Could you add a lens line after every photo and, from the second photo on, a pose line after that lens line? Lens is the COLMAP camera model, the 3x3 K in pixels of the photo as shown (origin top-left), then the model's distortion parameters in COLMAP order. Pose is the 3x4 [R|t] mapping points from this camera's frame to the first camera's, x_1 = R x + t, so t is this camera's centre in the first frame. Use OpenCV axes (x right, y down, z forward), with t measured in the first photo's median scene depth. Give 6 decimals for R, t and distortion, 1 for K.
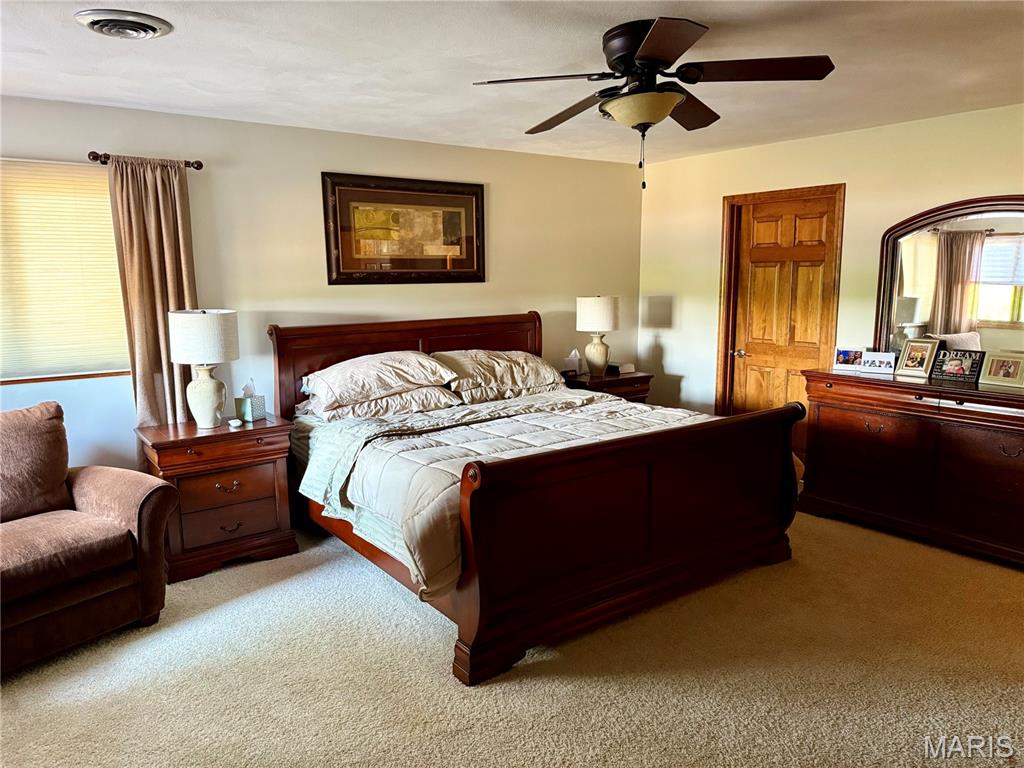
lens RADIAL K [[727.6, 0, 512.0], [0, 727.6, 384.0], [0, 0, 1]] dist [0.156823, -0.238270]
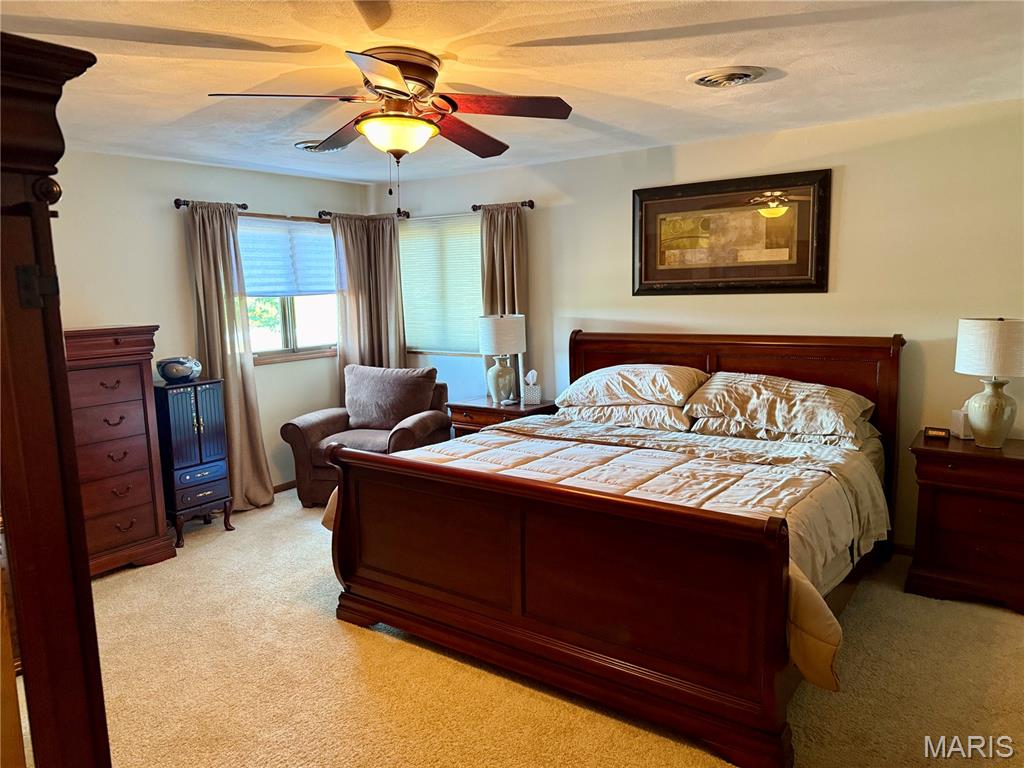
lens RADIAL K [[727.6, 0, 512.0], [0, 727.6, 384.0], [0, 0, 1]] dist [0.156823, -0.238270]
pose [[0.308248, 0.132874, -0.941981, 0.691881], [-0.128769, 0.986912, 0.097075, -0.087158], [0.942551, 0.091375, 0.321323, 0.497546]]
